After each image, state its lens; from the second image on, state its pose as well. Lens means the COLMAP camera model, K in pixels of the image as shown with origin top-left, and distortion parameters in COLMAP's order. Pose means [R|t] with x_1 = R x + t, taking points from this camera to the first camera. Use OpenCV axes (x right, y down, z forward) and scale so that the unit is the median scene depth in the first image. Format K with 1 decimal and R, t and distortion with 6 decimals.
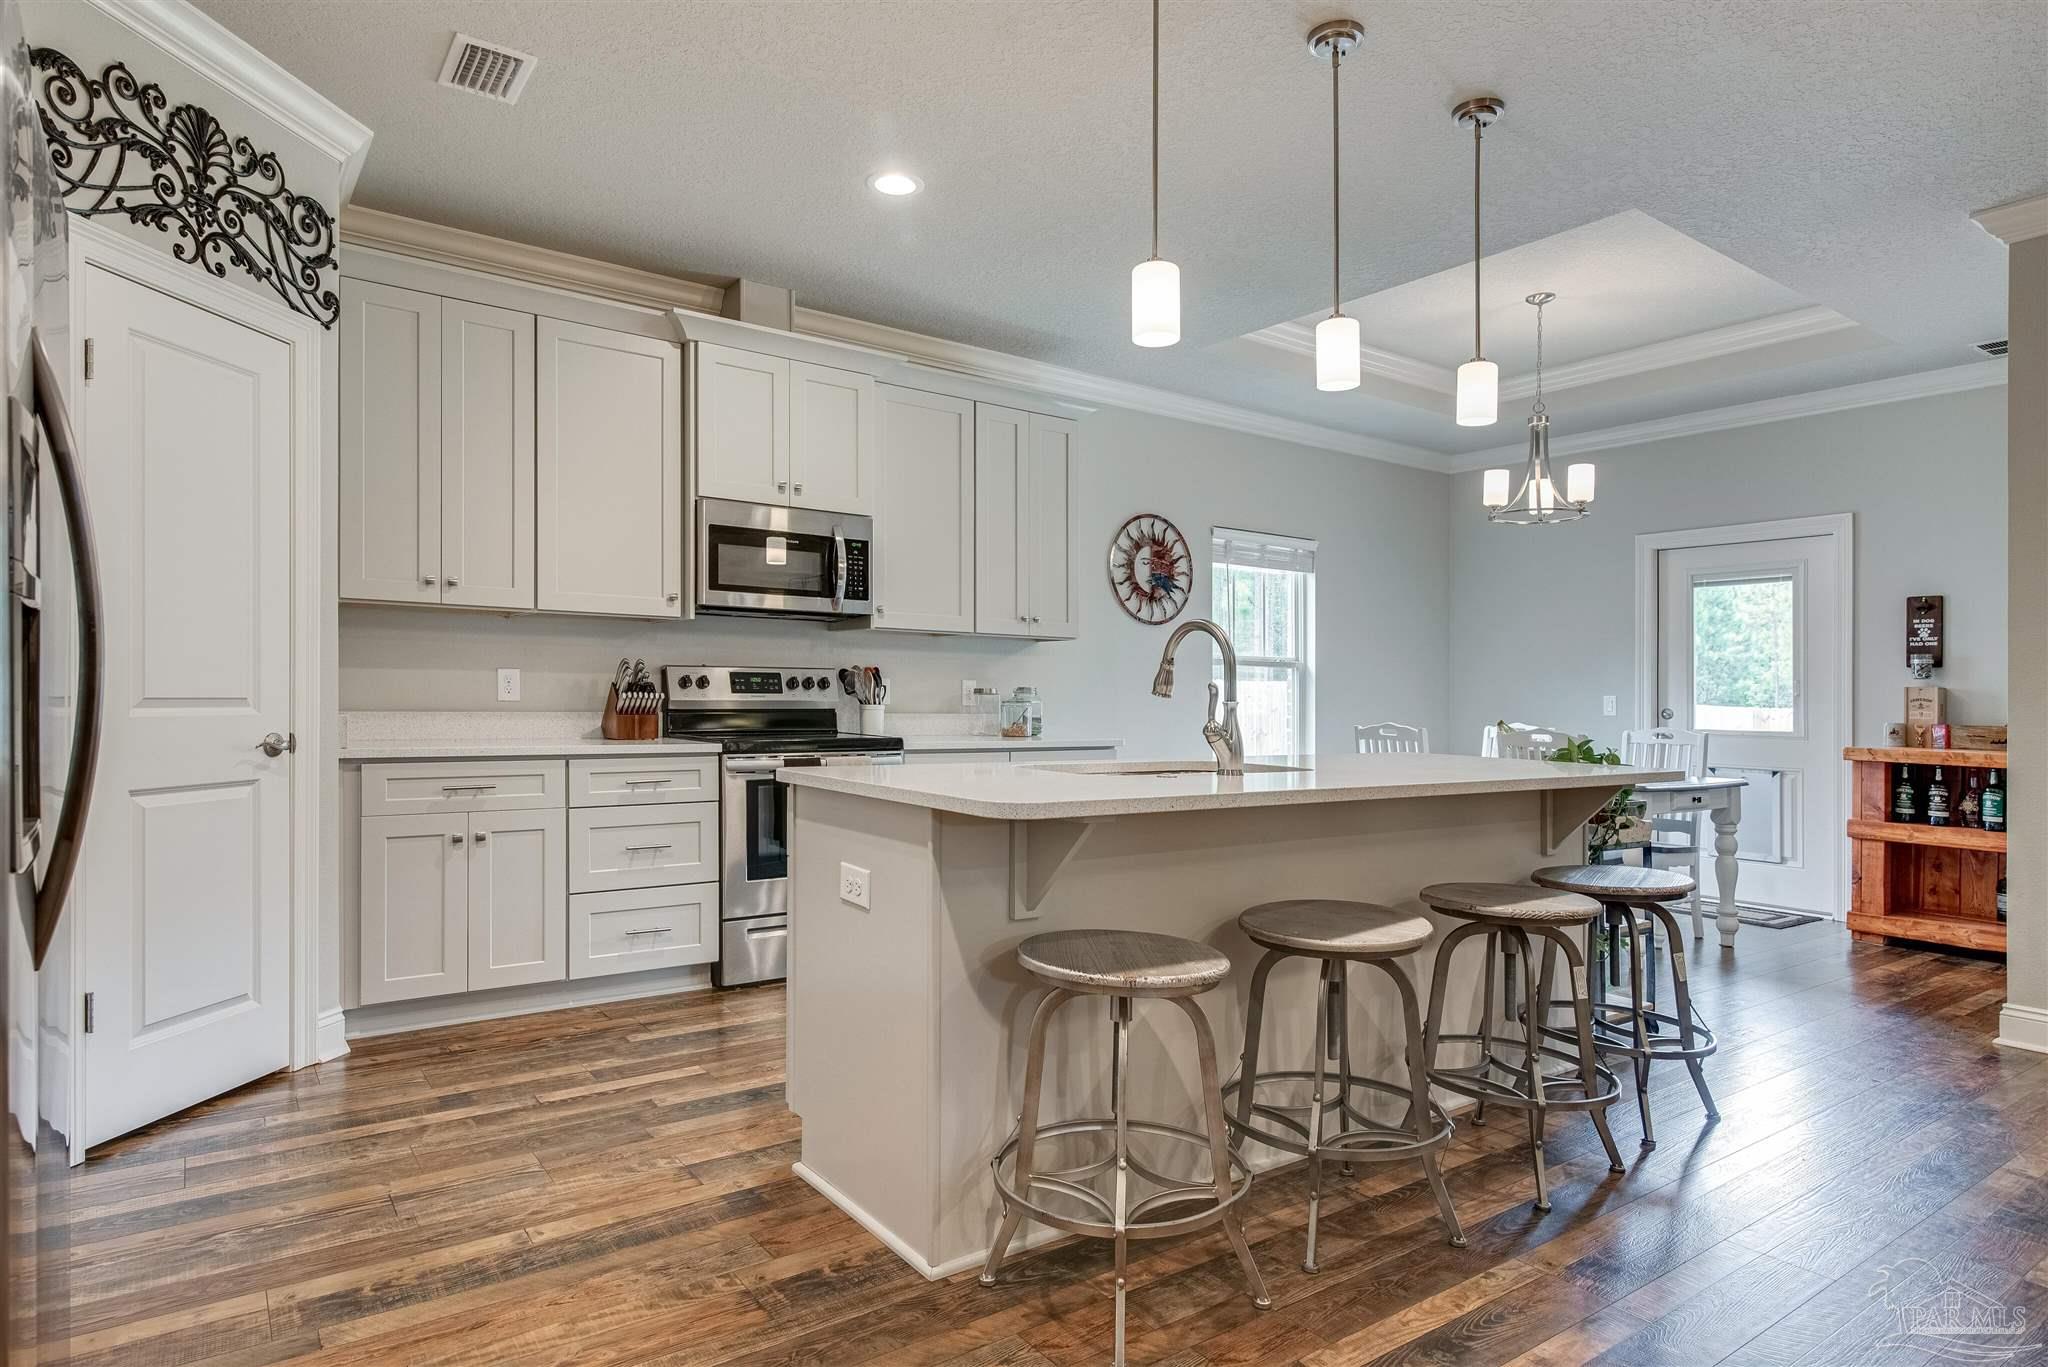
lens RADIAL K [[1146.7, 0, 988.4], [0, 1146.7, 683.0], [0, 0, 1]] dist [0.007147, -0.001168]
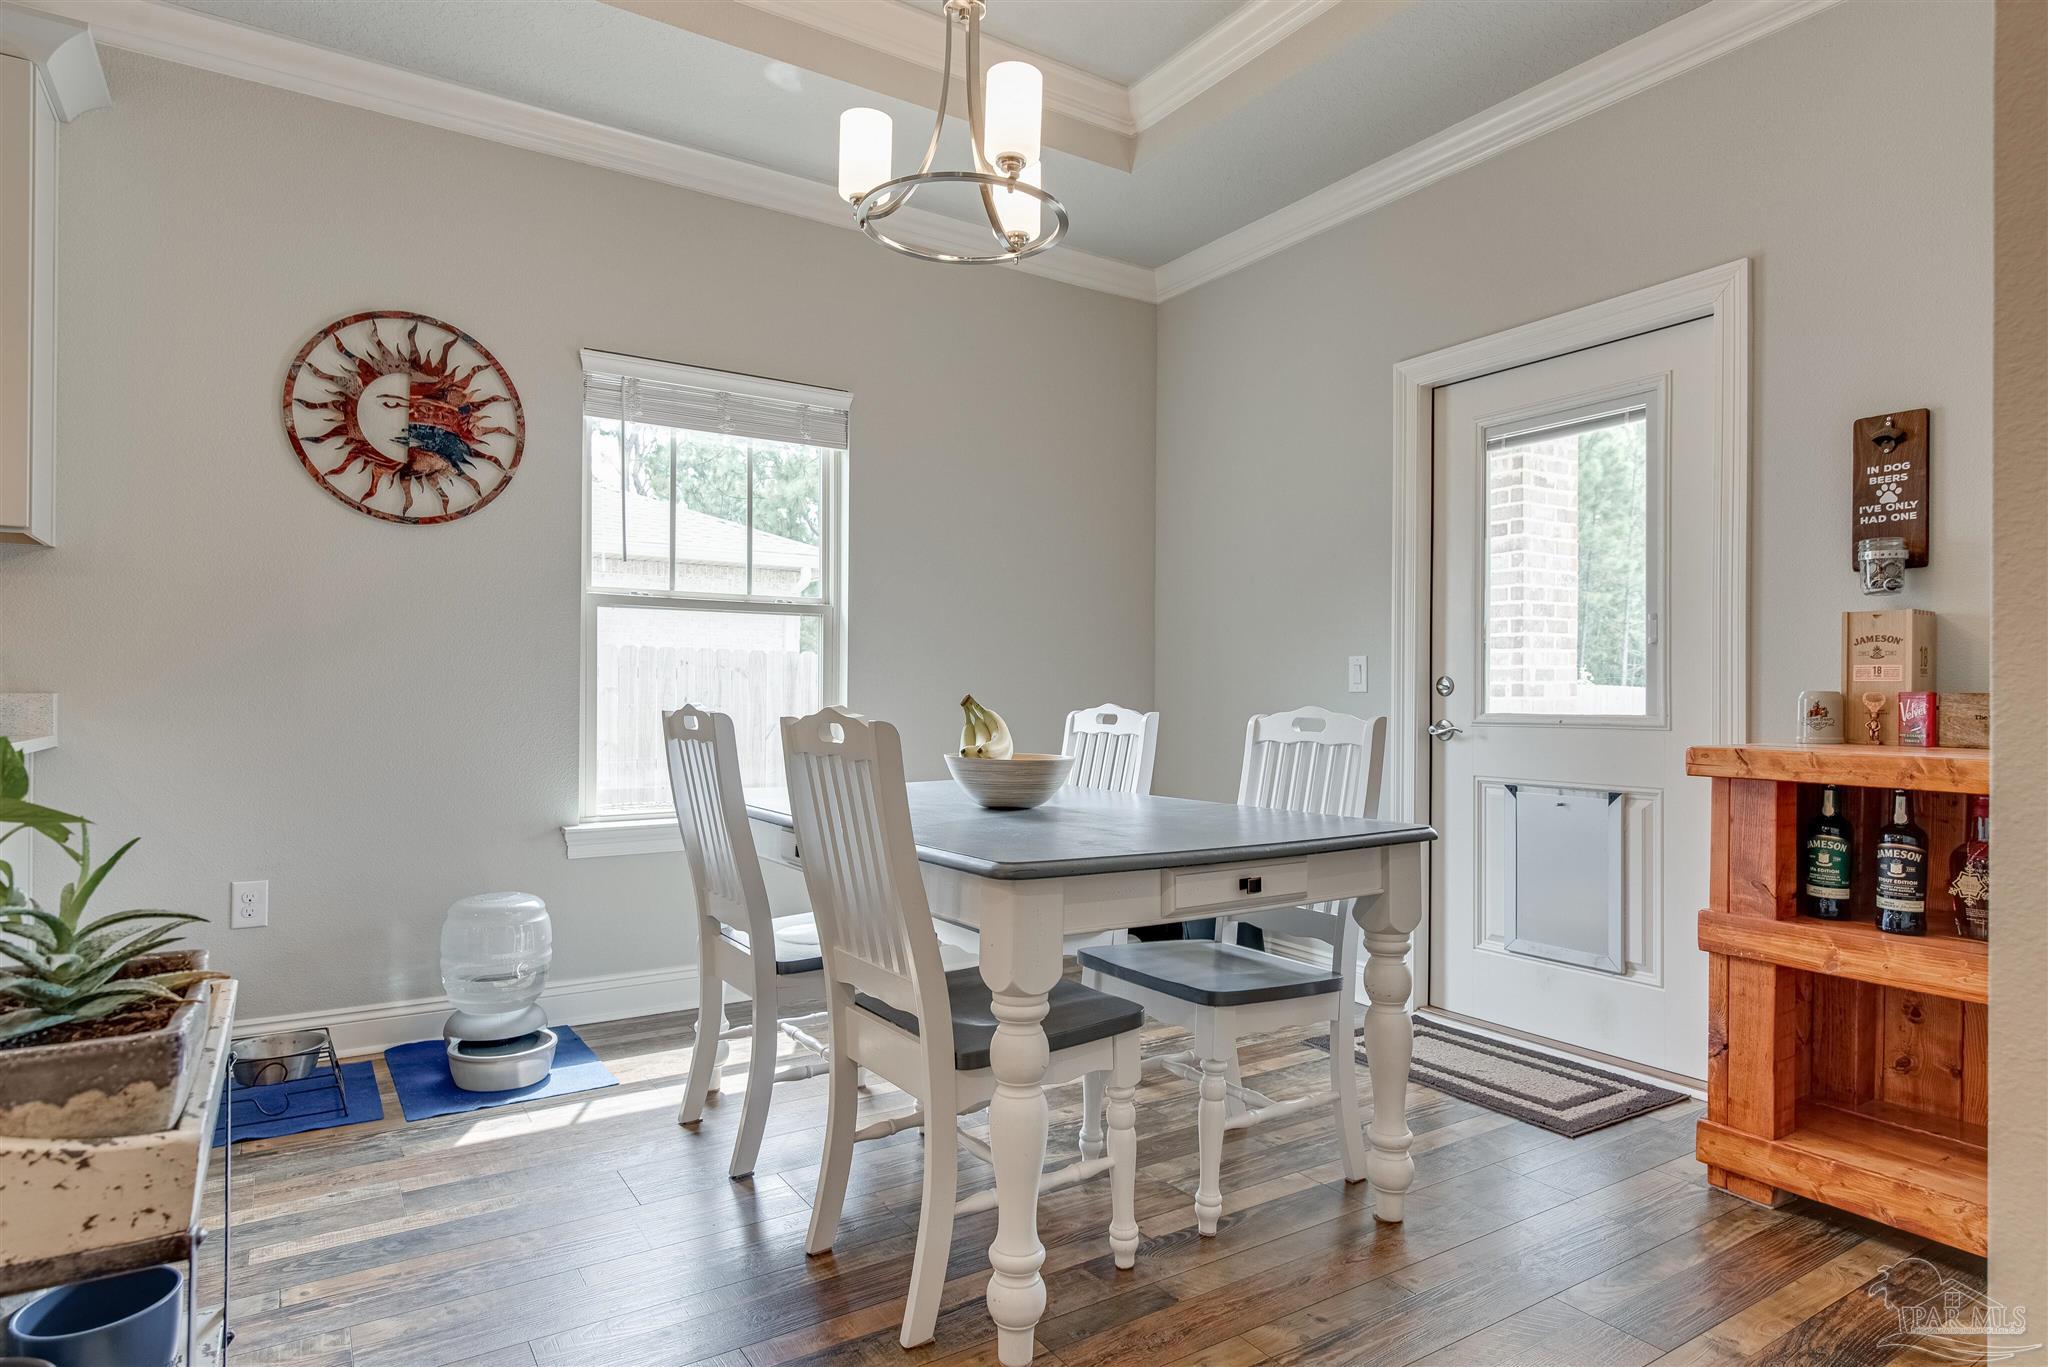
lens RADIAL K [[1139.2, 0, 1030.9], [0, 1139.2, 698.0], [0, 0, 1]] dist [0.004794, 0.000253]
pose [[0.999441, -0.010528, -0.031744, 0.591222], [0.010935, 0.999860, 0.012652, 0.034086], [0.031606, -0.012992, 0.999416, 0.651155]]
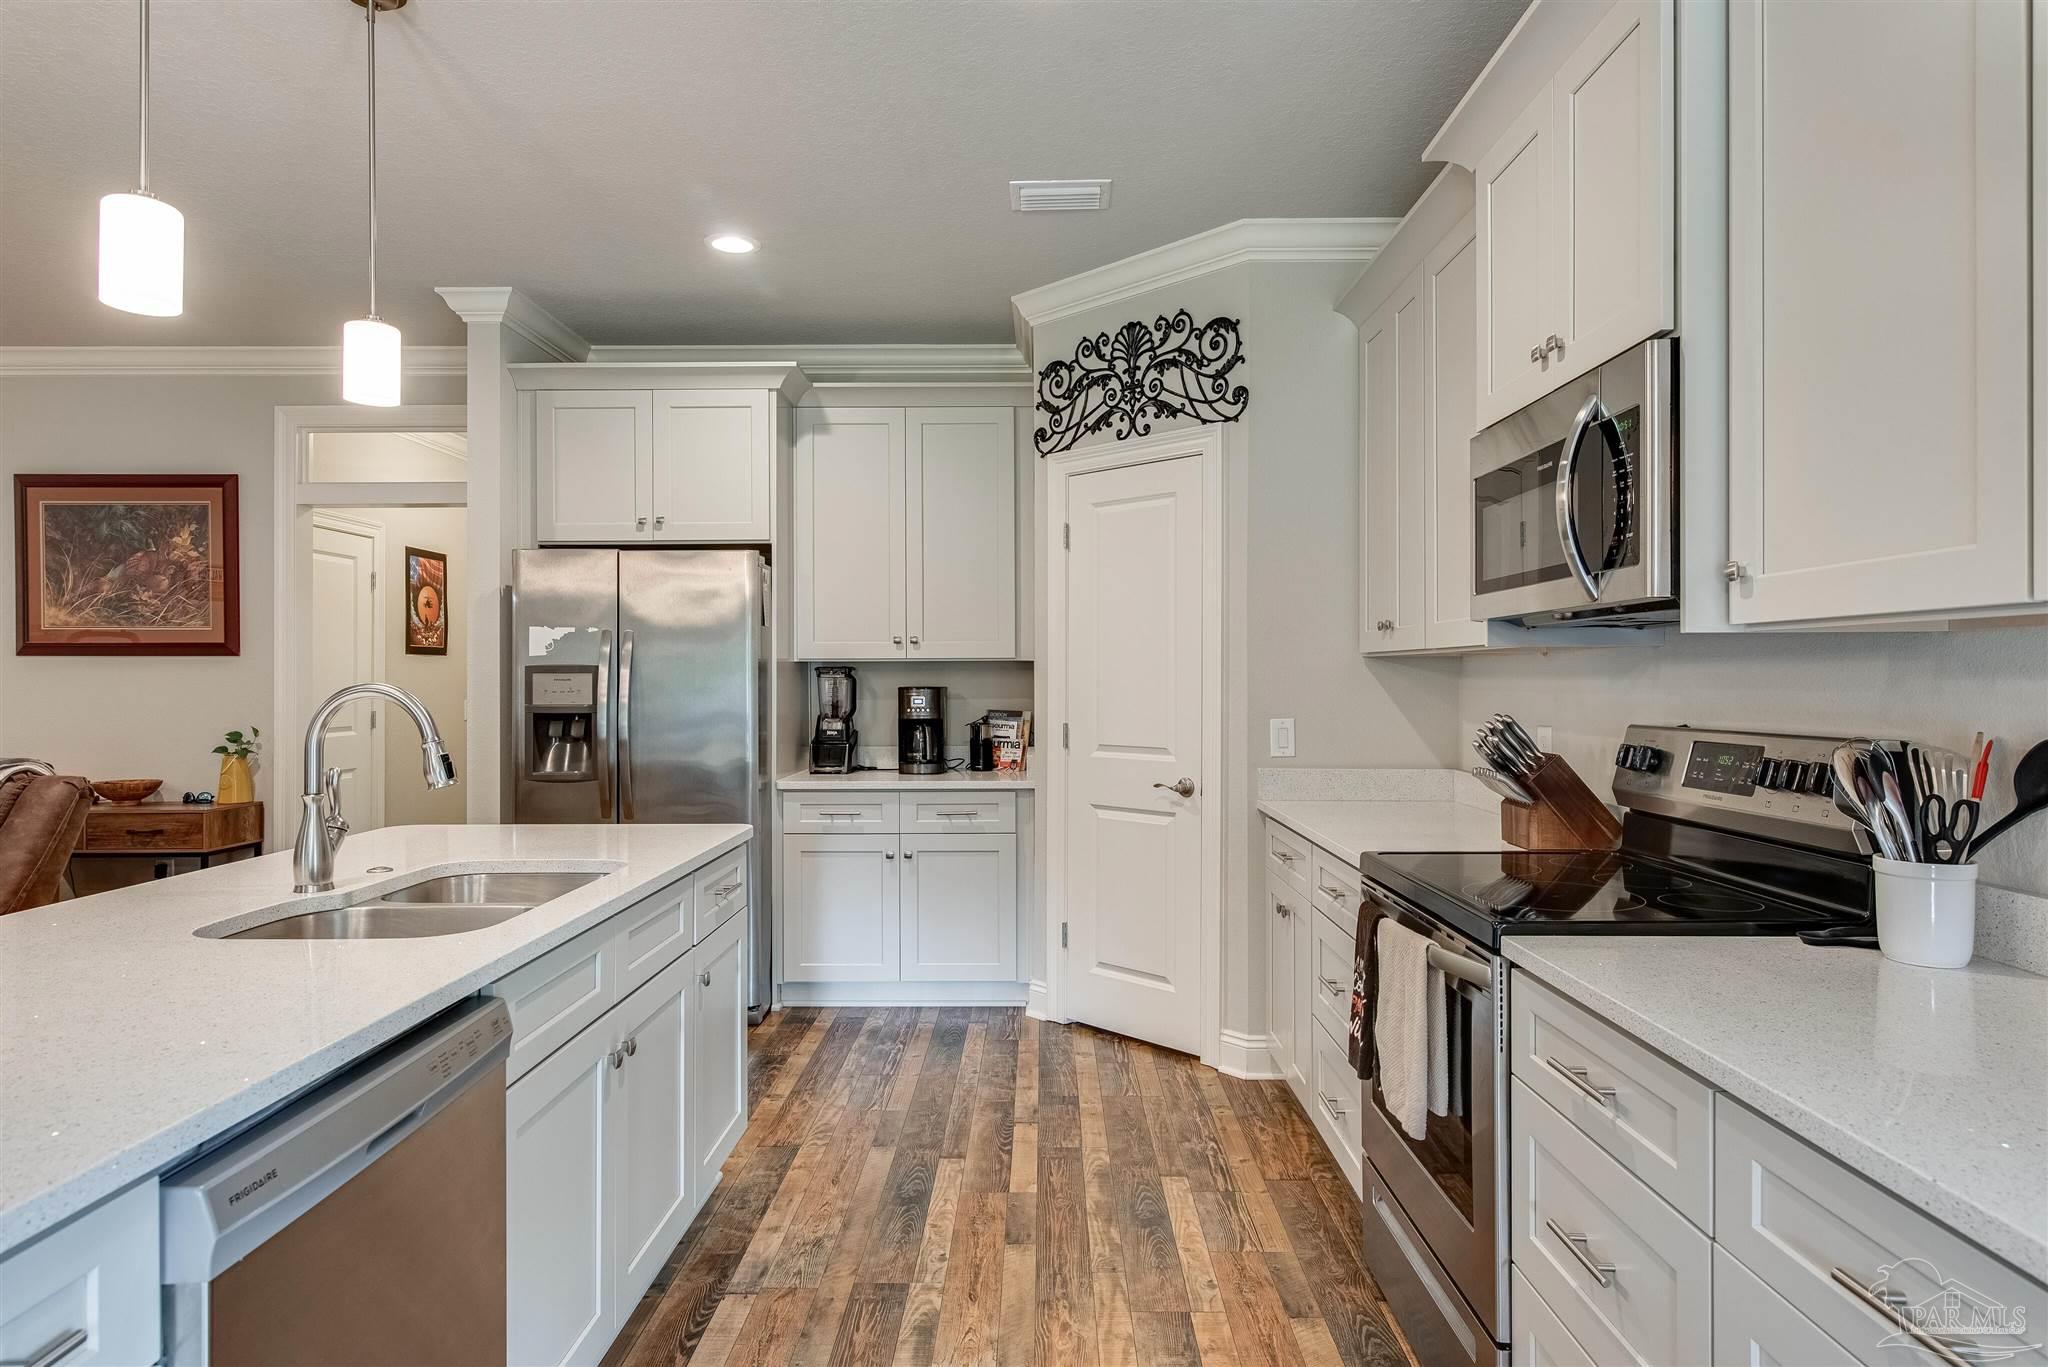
lens RADIAL K [[1144.1, 0, 1019.9], [0, 1144.1, 689.2], [0, 0, 1]] dist [0.007186, -0.000813]
pose [[-0.580084, -0.006583, -0.814530, 0.331124], [0.000593, 0.999964, -0.008504, -0.027609], [0.814556, -0.005416, -0.580059, 1.076897]]
